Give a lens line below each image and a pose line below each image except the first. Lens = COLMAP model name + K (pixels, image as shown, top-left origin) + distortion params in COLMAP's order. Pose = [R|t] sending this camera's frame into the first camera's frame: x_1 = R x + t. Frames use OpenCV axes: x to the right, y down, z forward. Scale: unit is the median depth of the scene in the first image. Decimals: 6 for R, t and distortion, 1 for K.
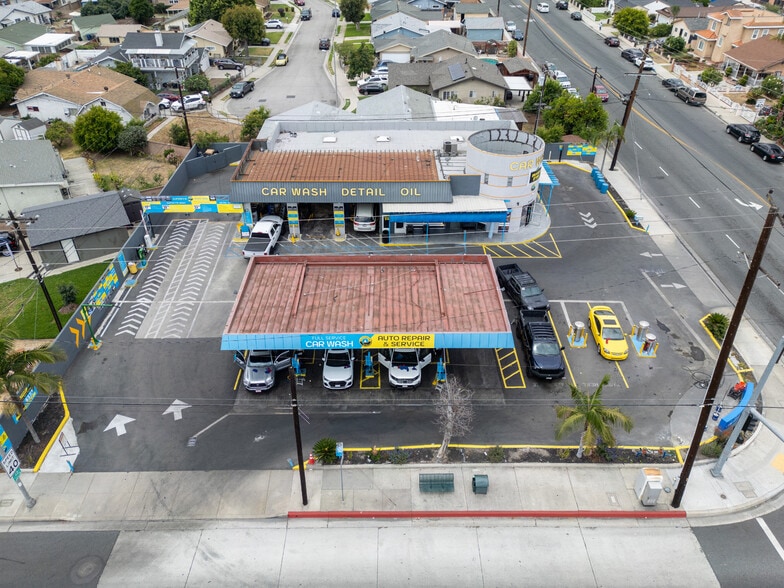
lens RADIAL K [[580.3, 0, 385.0], [0, 580.3, 296.3], [0, 0, 1]] dist [0.087545, -0.092688]
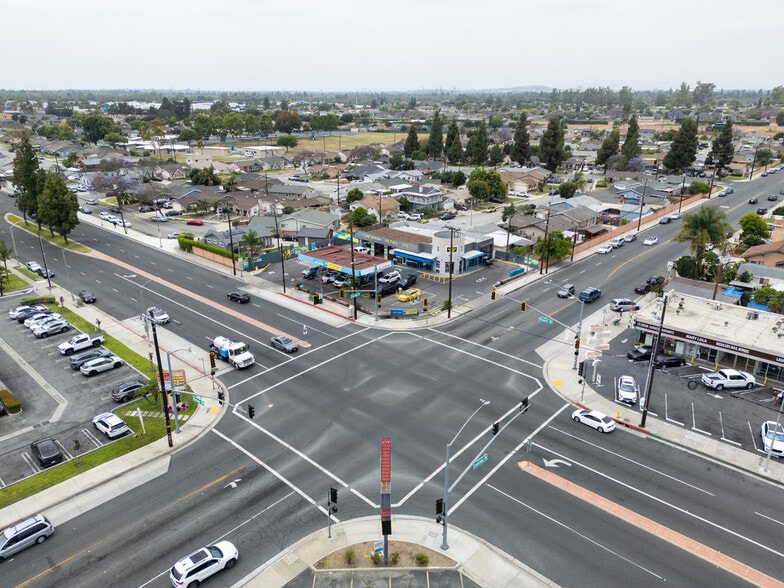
lens RADIAL K [[580.3, 0, 385.0], [0, 580.3, 296.3], [0, 0, 1]] dist [0.087545, -0.092688]
pose [[0.723525, 0.235345, -0.648941, 1.576569], [-0.402040, 0.907856, -0.119005, 0.332736], [0.561138, 0.347003, 0.751474, -0.792234]]
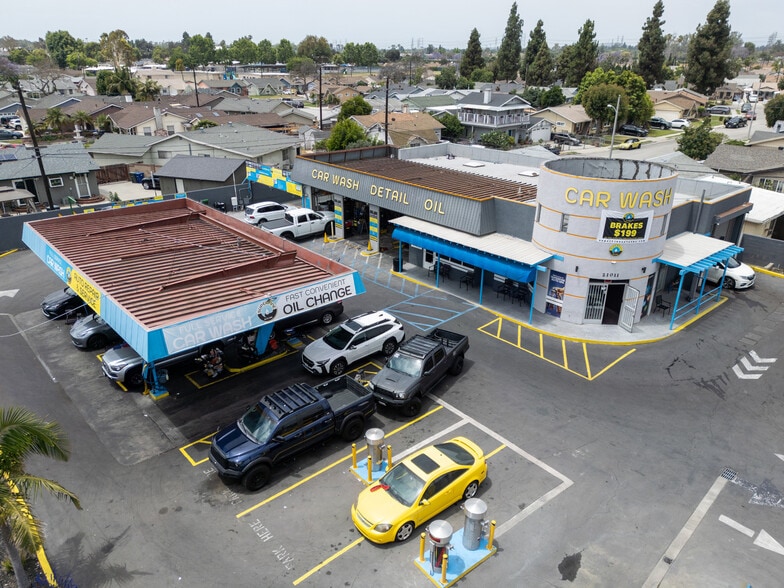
lens RADIAL K [[580.3, 0, 385.0], [0, 580.3, 296.3], [0, 0, 1]] dist [0.087545, -0.092688]
pose [[0.653585, 0.299729, -0.694974, 0.504193], [-0.447034, 0.893835, -0.034917, -0.032484], [0.610727, 0.333498, 0.718186, 0.489443]]
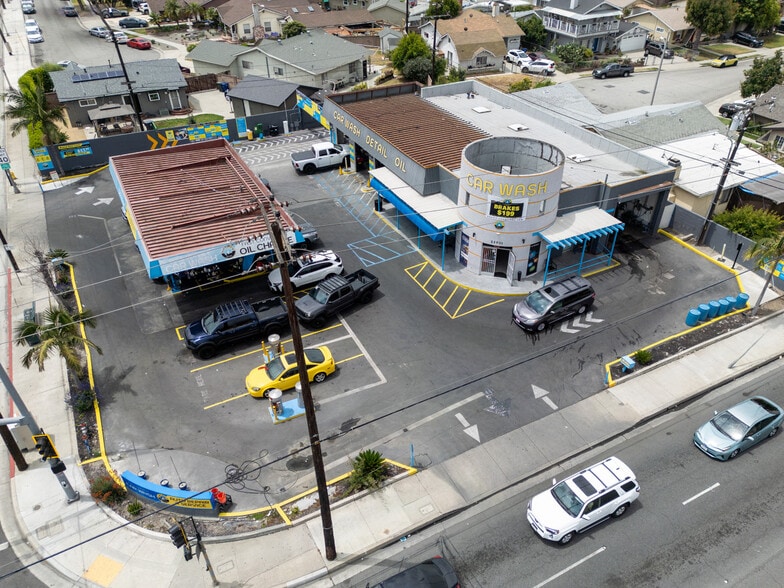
lens RADIAL K [[597.2, 0, 396.1], [0, 597.2, 312.2], [0, 0, 1]] dist [0.063020, -0.059012]
pose [[0.462385, 0.527816, -0.712468, 0.775565], [-0.516719, 0.813381, 0.267230, -0.229441], [0.720556, 0.244582, 0.648828, 0.454269]]
